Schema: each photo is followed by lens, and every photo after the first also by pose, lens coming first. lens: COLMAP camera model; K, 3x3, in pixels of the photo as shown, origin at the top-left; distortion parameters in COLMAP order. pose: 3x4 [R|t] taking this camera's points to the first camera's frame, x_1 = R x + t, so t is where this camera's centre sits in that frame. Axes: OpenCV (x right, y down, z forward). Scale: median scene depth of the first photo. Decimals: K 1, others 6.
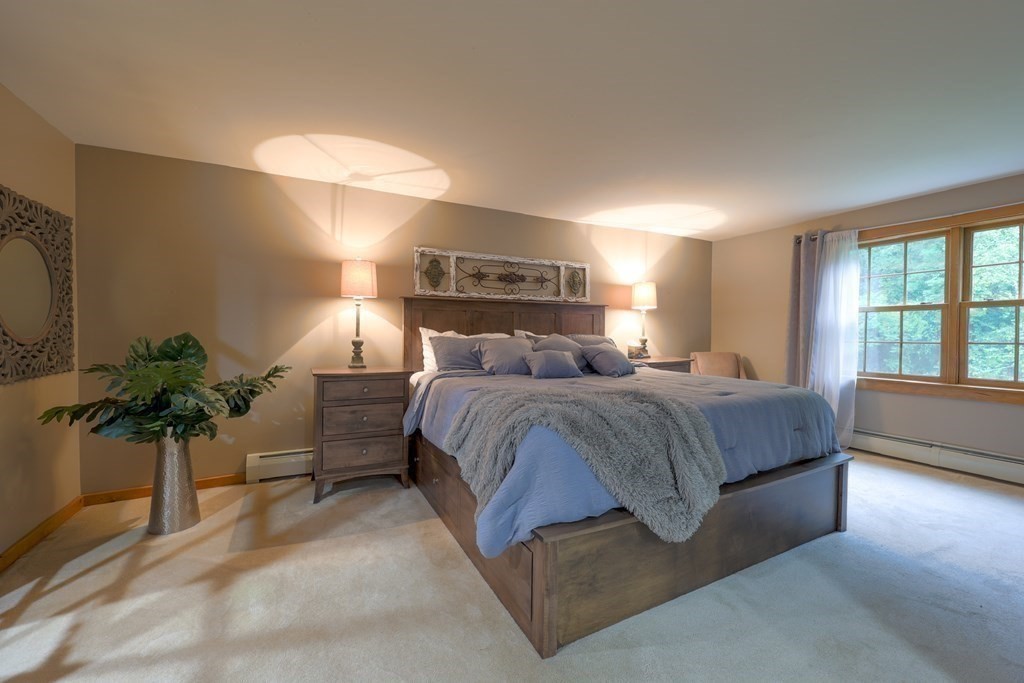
lens RADIAL K [[413.6, 0, 519.3], [0, 413.6, 339.5], [0, 0, 1]] dist [-0.001438, 0.000853]
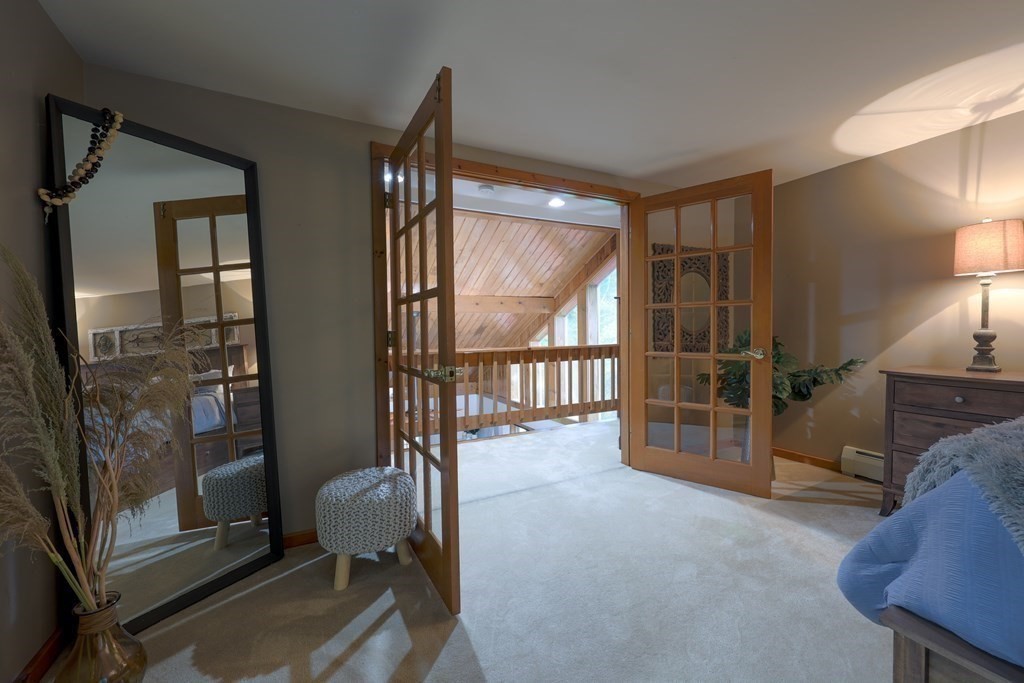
lens RADIAL K [[413.6, 0, 514.3], [0, 413.6, 340.1], [0, 0, 1]] dist [-0.001438, 0.000853]
pose [[0.011999, 0.019384, -0.999740, 0.267721], [-0.006798, 0.999791, 0.019303, 0.004301], [0.999905, 0.006564, 0.012128, 0.138182]]
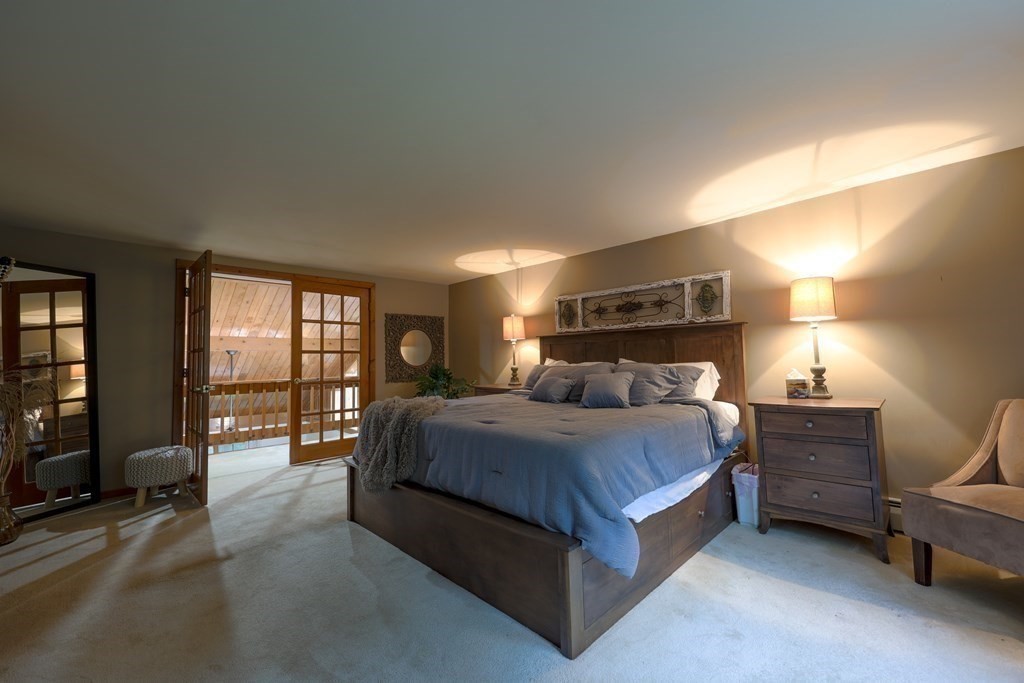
lens RADIAL K [[413.6, 0, 516.6], [0, 413.6, 343.0], [0, 0, 1]] dist [-0.001438, 0.000853]
pose [[0.295449, -0.049991, -0.954050, 0.910639], [-0.002047, 0.998595, -0.052959, -0.006294], [0.955356, 0.017600, 0.294932, 0.457862]]
